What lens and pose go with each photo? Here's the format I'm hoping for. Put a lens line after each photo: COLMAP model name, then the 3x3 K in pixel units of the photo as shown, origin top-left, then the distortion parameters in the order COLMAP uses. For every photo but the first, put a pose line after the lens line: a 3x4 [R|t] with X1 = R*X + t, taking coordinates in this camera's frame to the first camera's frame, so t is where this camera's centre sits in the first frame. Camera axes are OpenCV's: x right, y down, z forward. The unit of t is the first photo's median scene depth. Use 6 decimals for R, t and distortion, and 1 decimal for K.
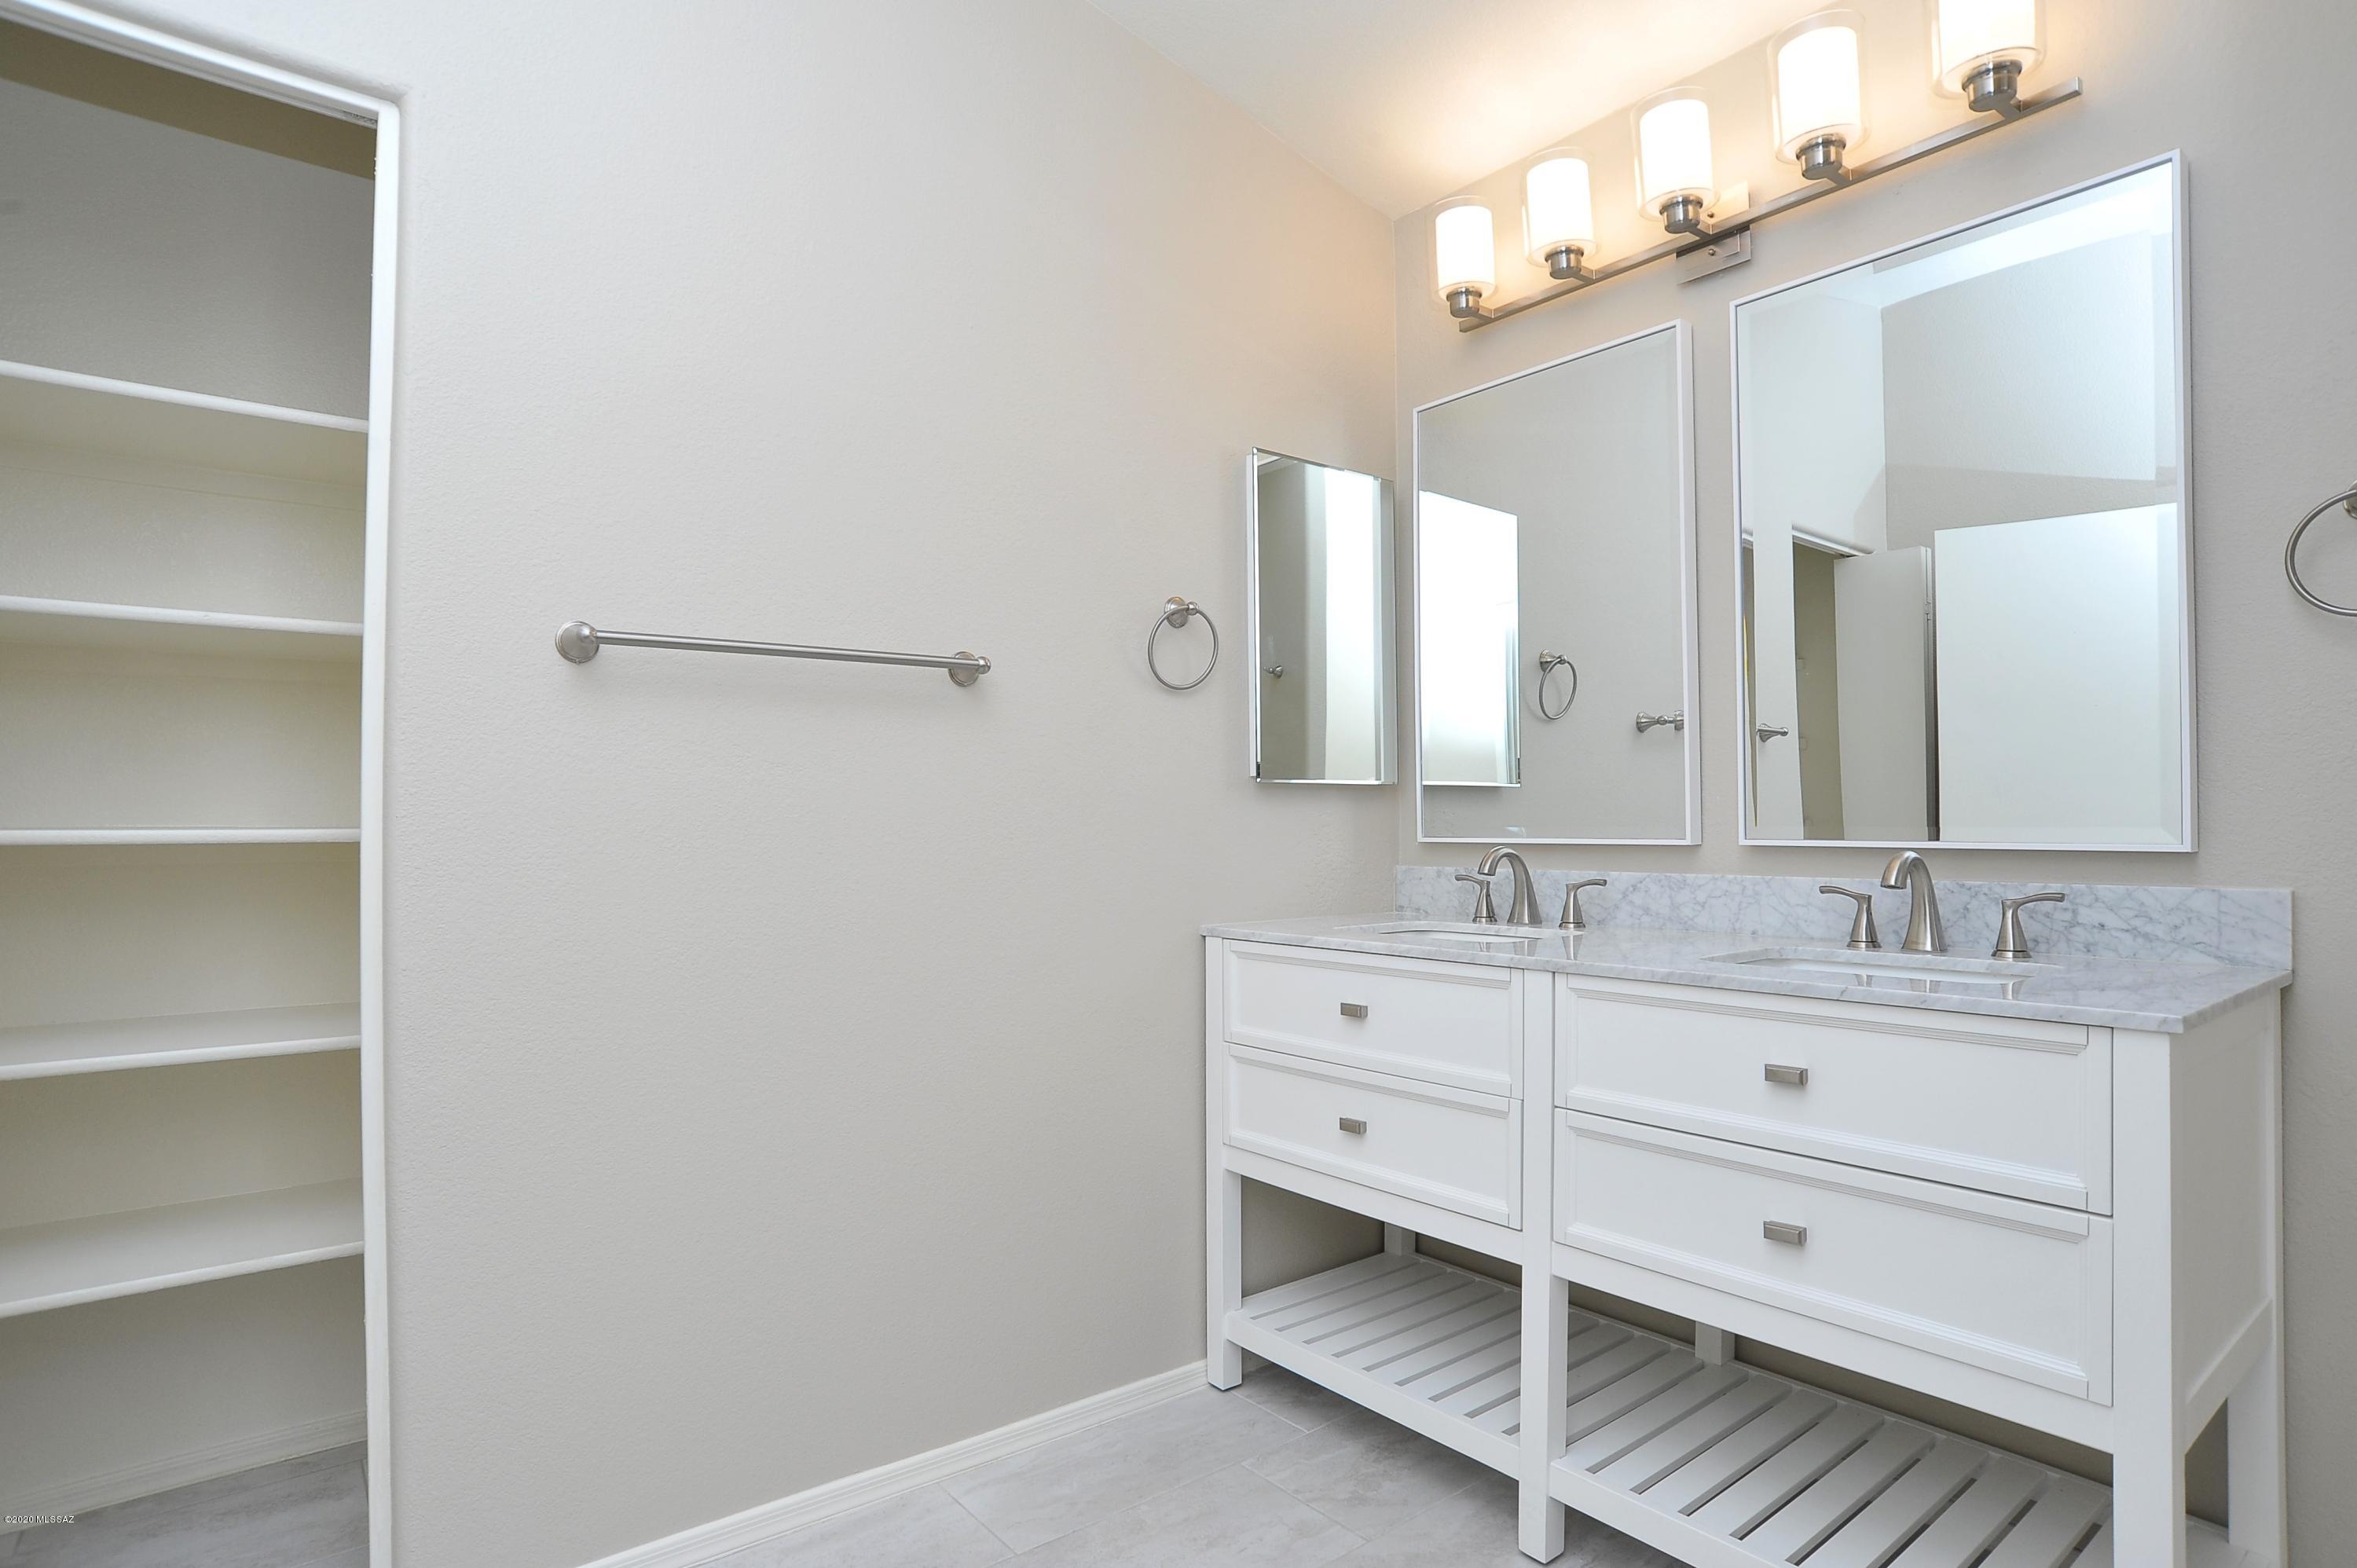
lens RADIAL K [[1215.4, 0, 1178.5], [0, 1215.4, 784.0], [0, 0, 1]] dist [-0.090392, 0.001601]
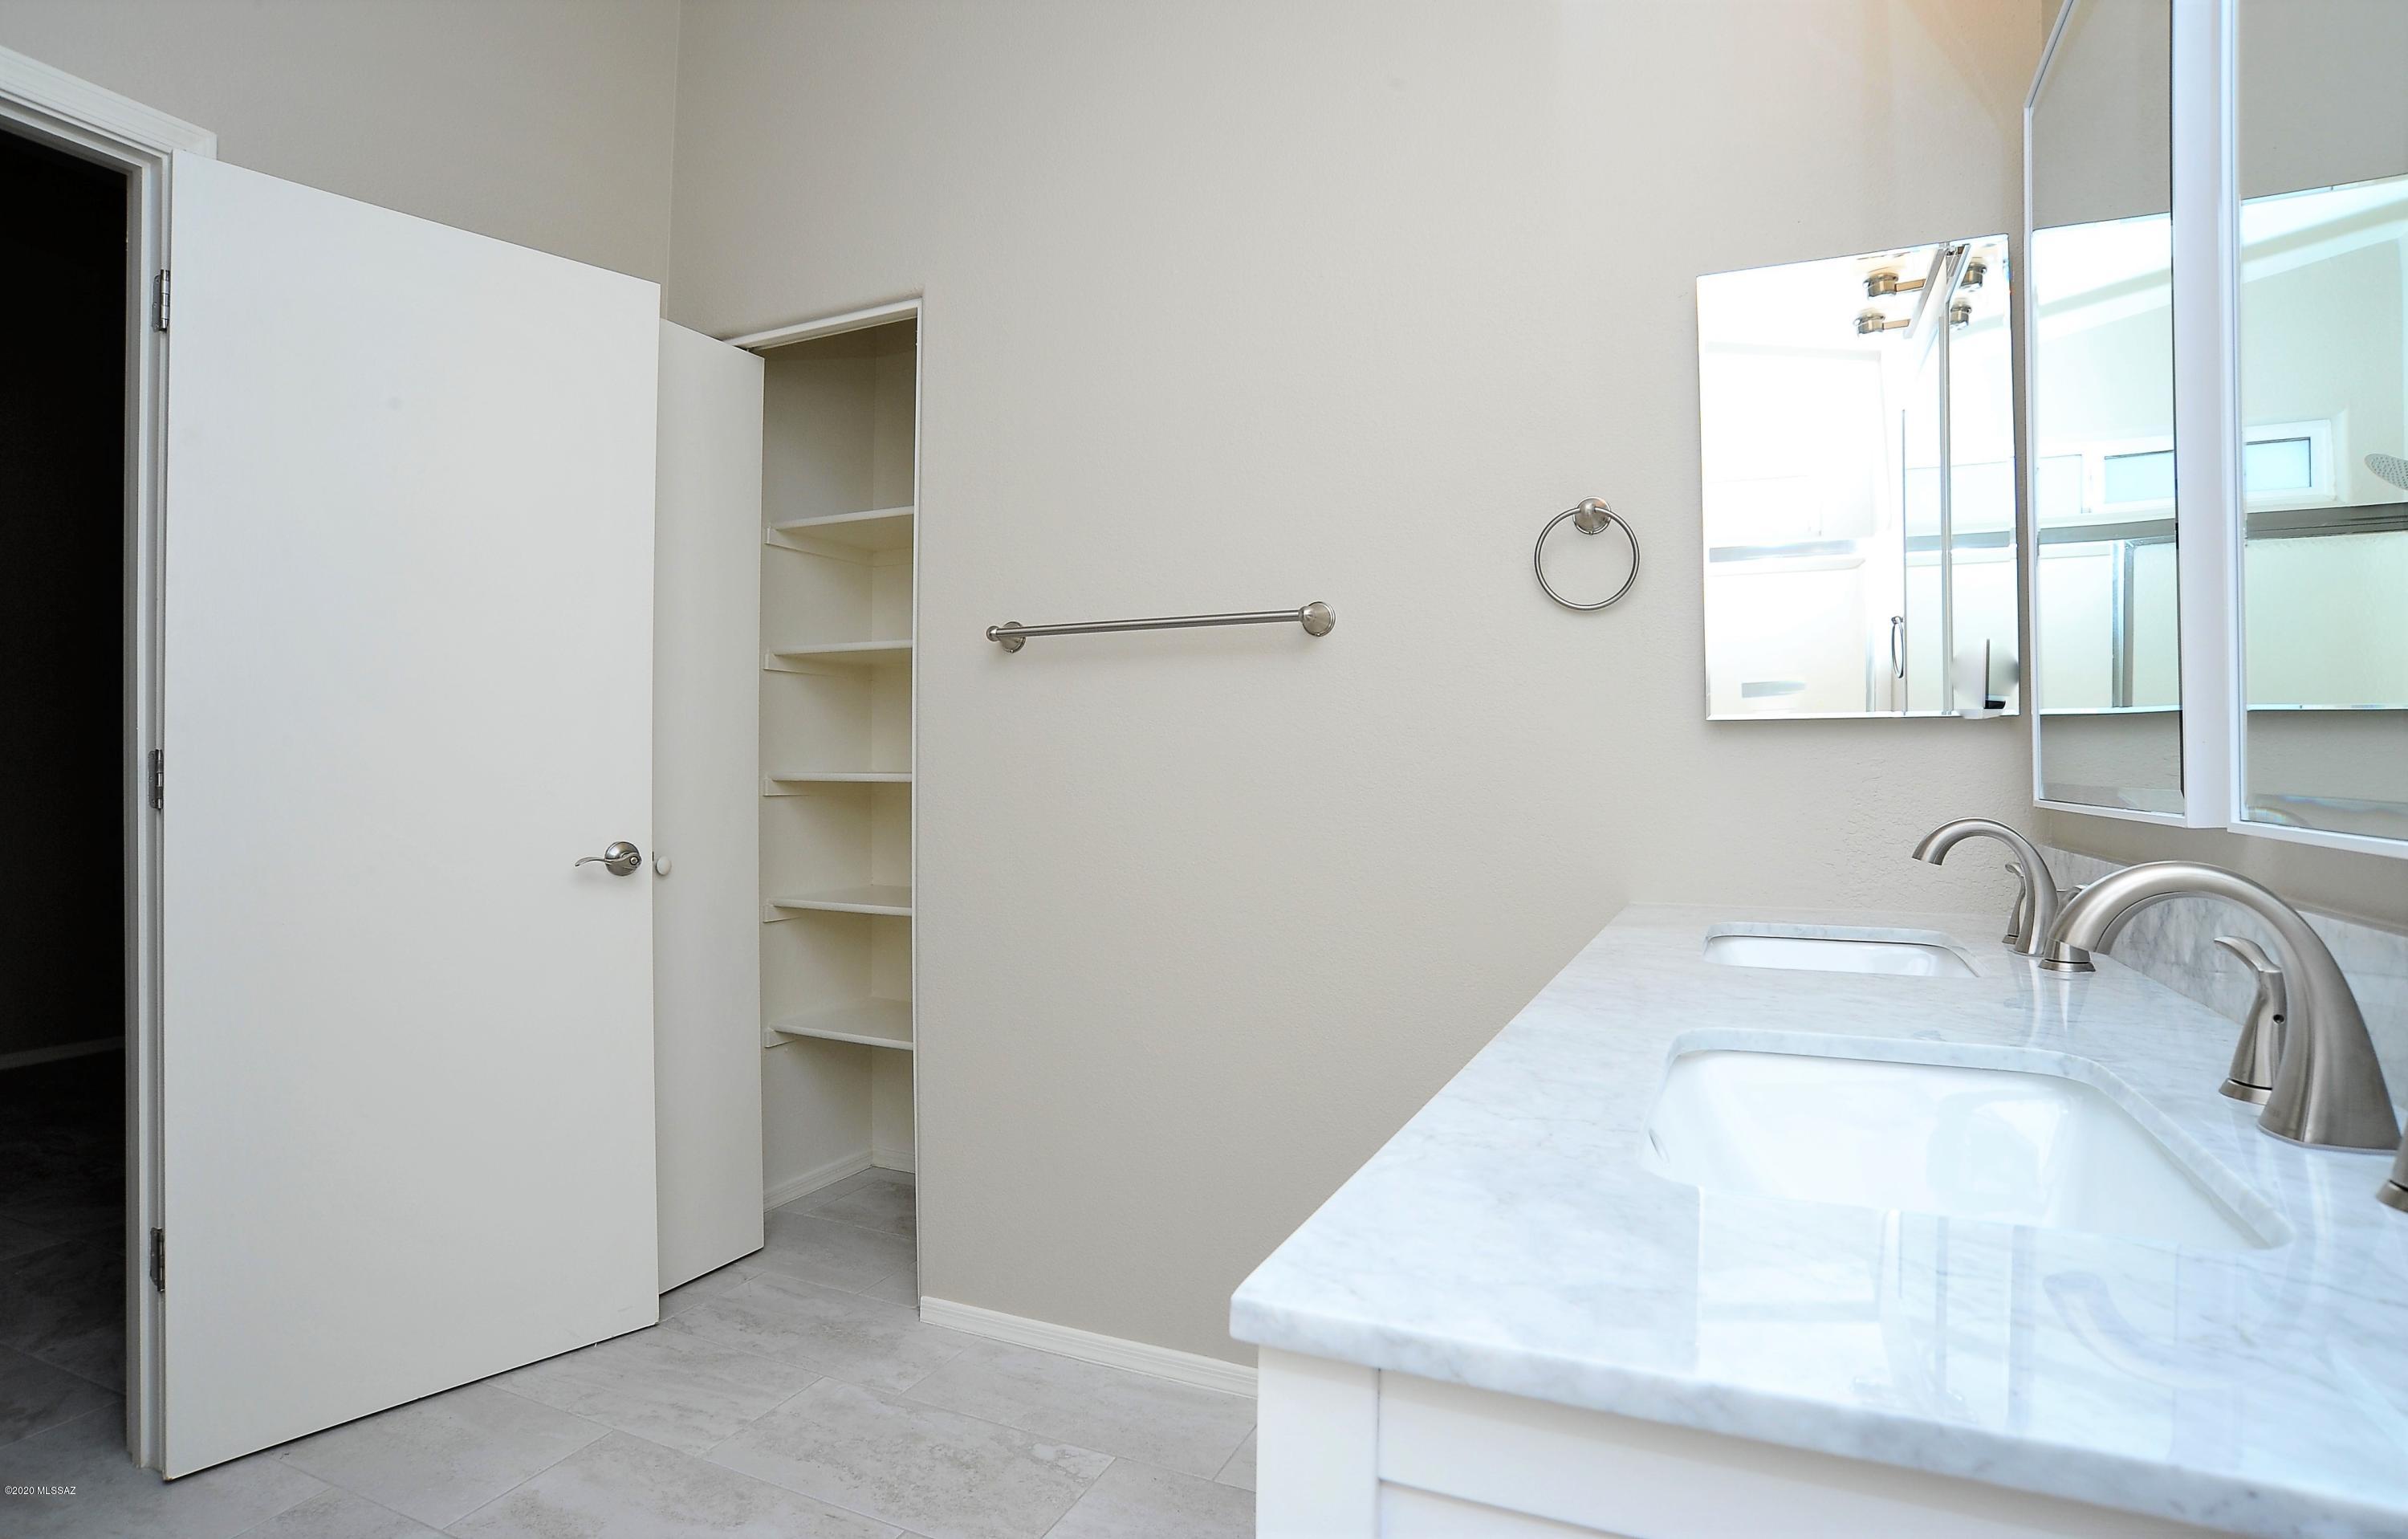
lens RADIAL K [[1233.8, 0, 1204.0], [0, 1233.8, 769.5], [0, 0, 1]] dist [-0.000478, -0.000134]
pose [[0.455292, -0.000098, -0.890342, 0.717693], [0.015261, 0.999854, 0.007694, 0.022826], [0.890211, -0.017090, 0.455227, 0.442111]]
